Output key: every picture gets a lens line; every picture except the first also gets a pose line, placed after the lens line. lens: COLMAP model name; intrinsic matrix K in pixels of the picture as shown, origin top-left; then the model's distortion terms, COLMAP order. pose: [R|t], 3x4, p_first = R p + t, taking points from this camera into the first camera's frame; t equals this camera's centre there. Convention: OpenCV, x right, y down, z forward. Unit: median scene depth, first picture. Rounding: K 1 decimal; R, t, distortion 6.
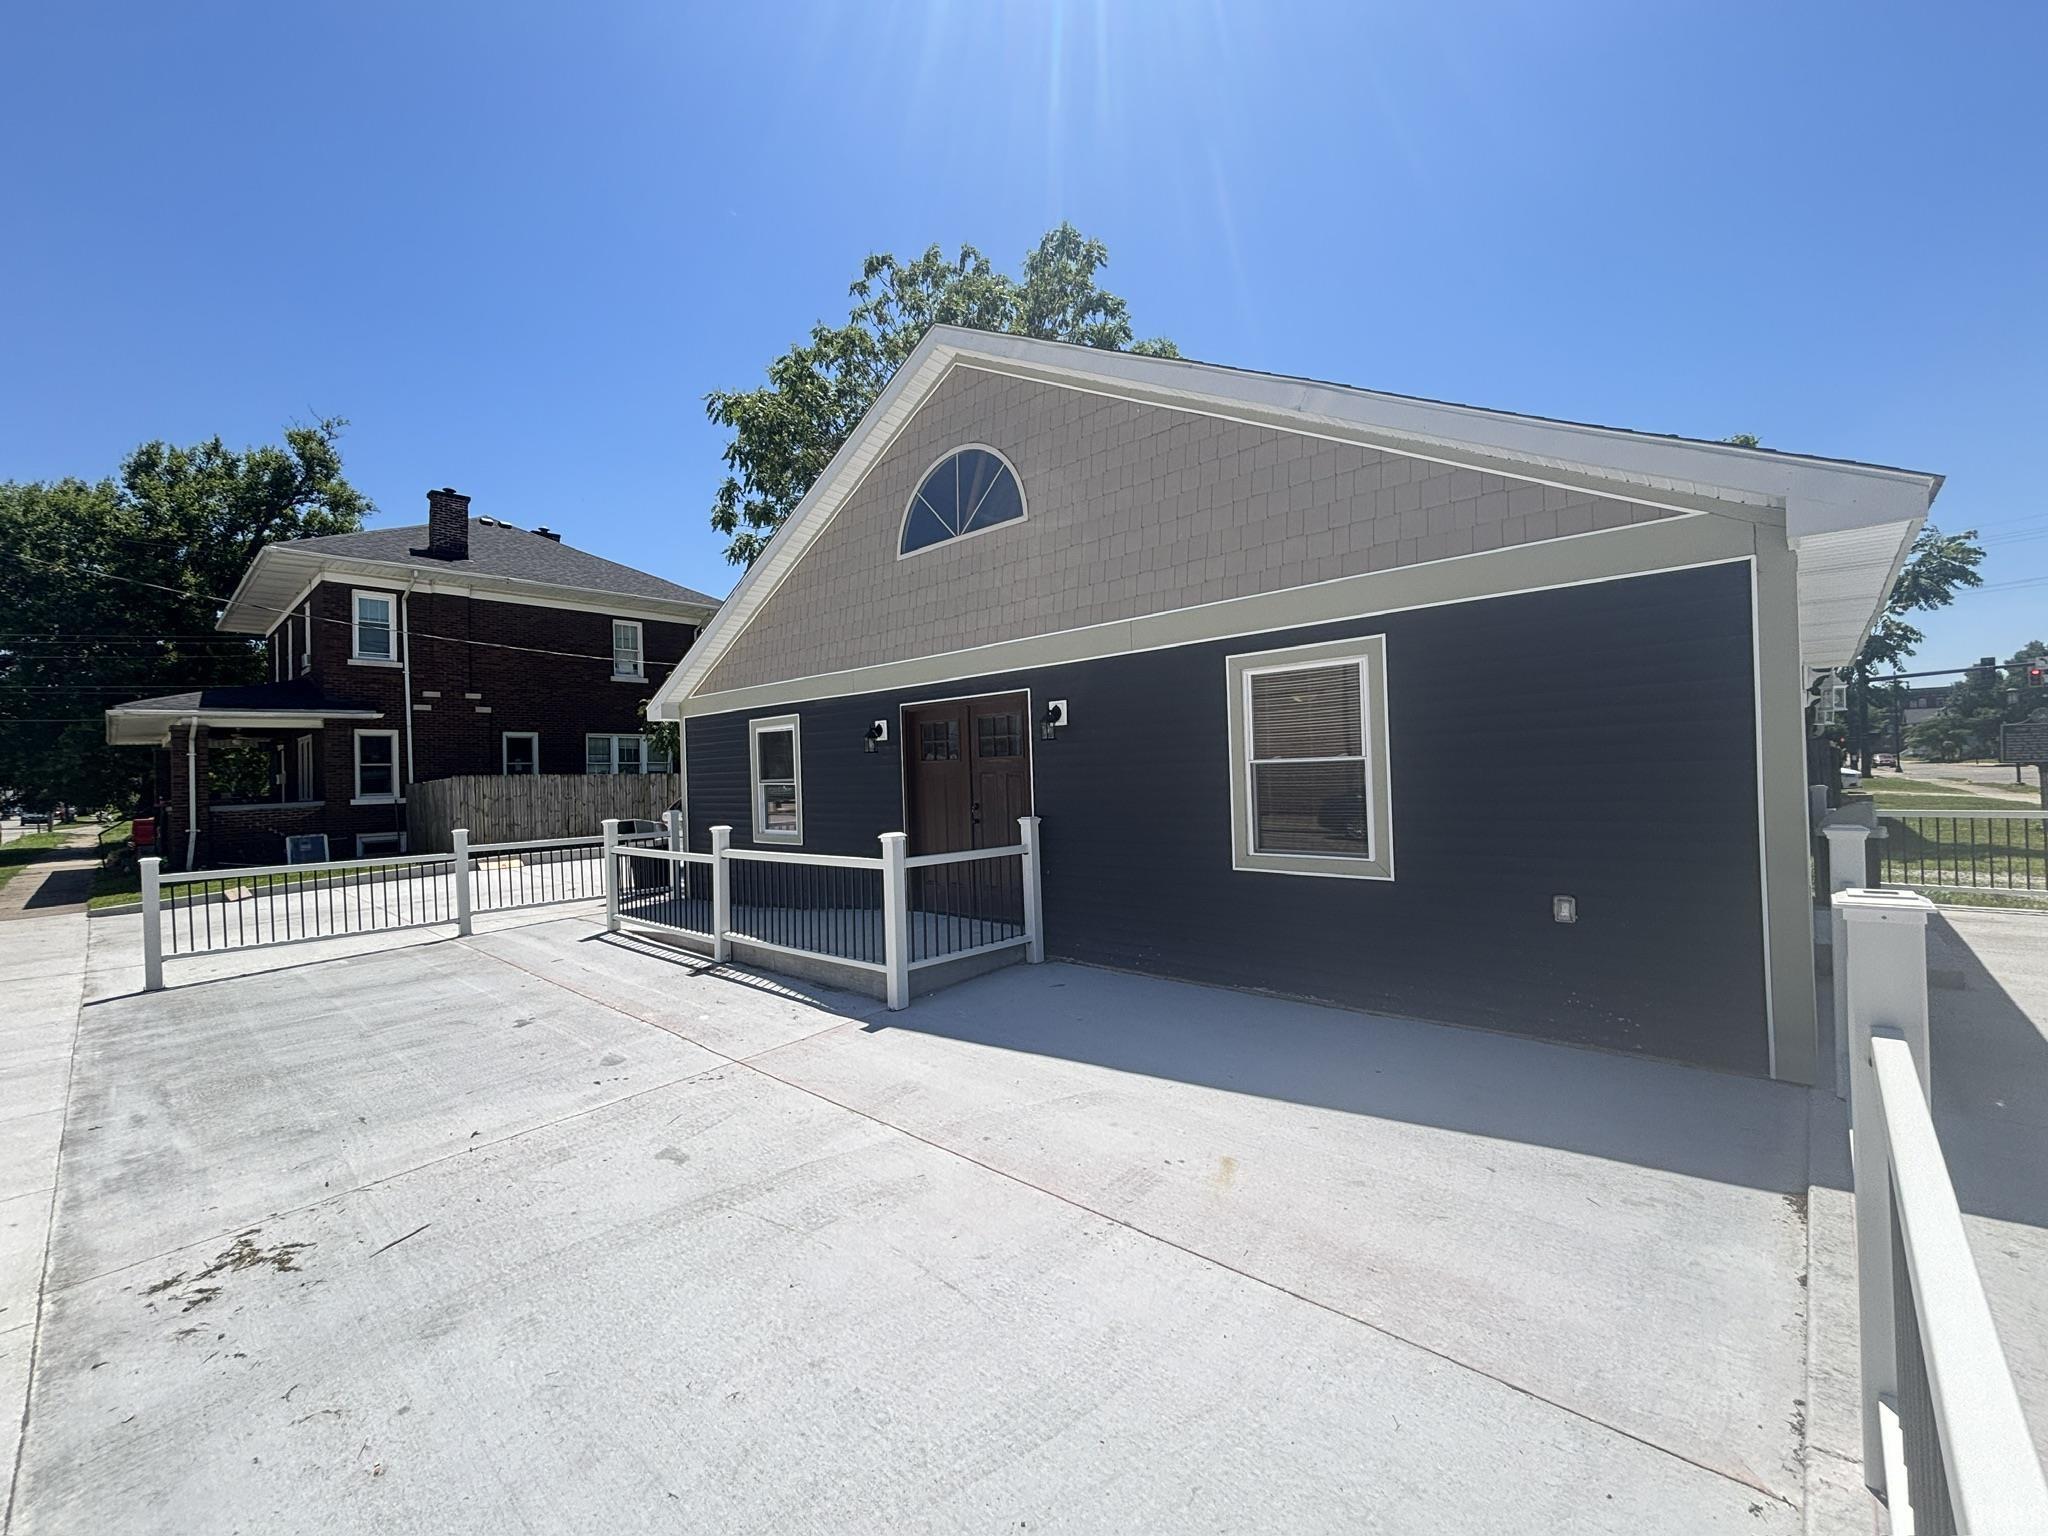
lens RADIAL K [[828.2, 0, 1013.9], [0, 828.2, 764.1], [0, 0, 1]] dist [-0.000943, -0.000257]
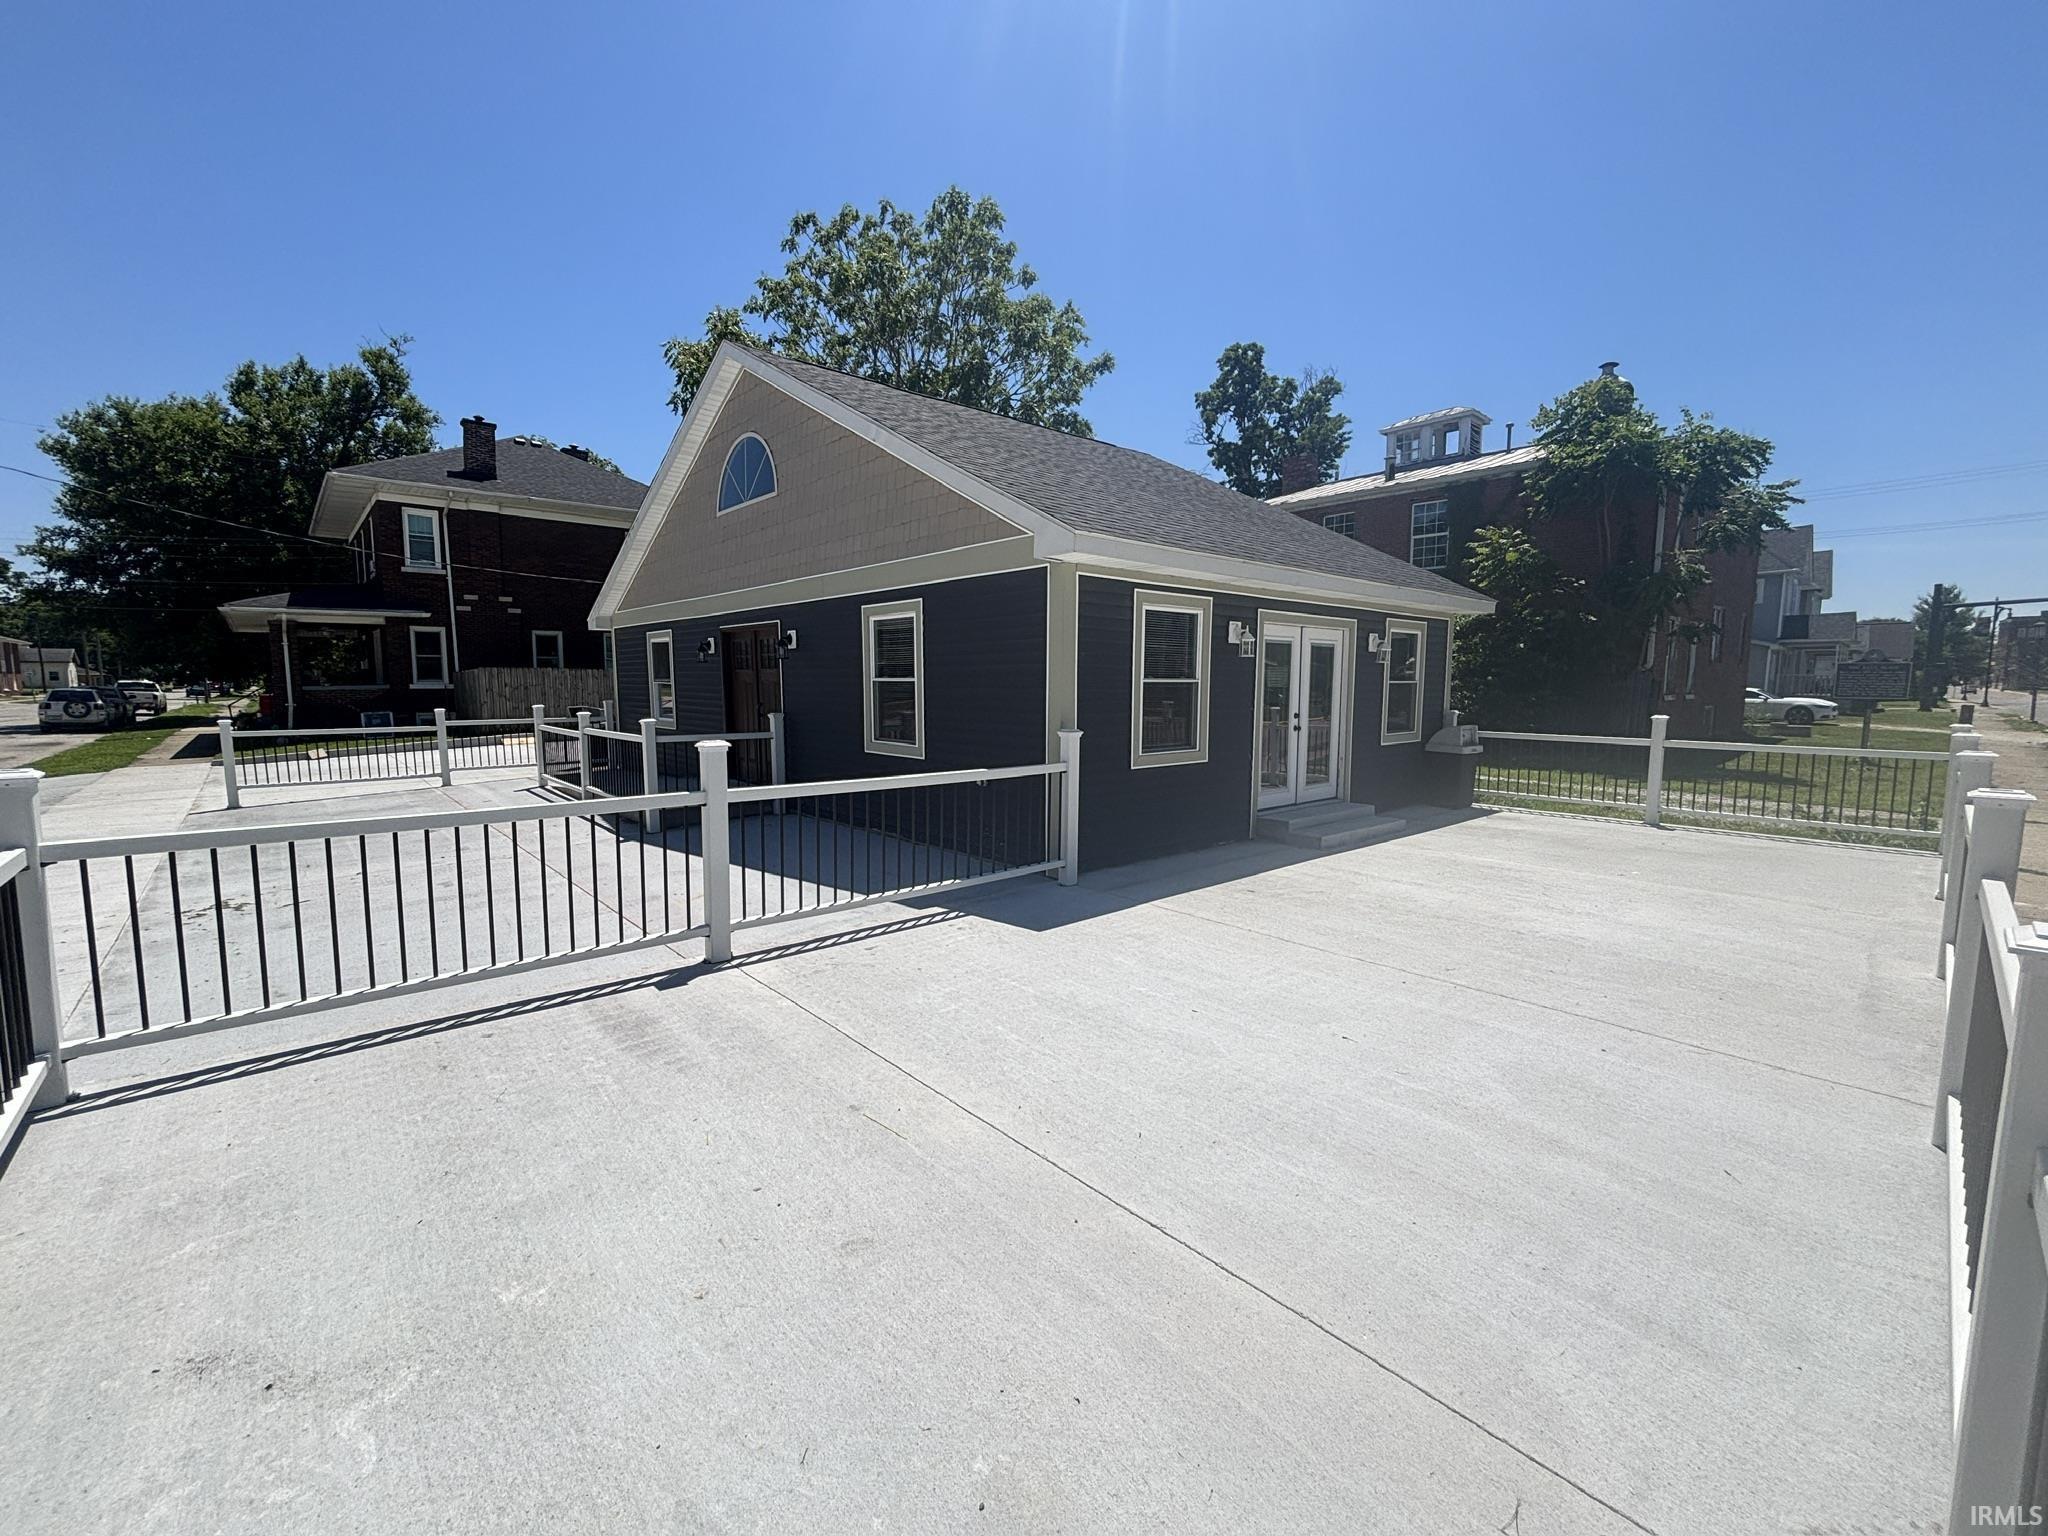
lens RADIAL K [[828.2, 0, 1017.2], [0, 828.2, 766.3], [0, 0, 1]] dist [-0.000943, -0.000257]
pose [[0.994996, 0.041515, -0.090886, 0.260010], [-0.030462, 0.992332, 0.119787, -0.012654], [0.095162, -0.116419, 0.988631, -0.173564]]
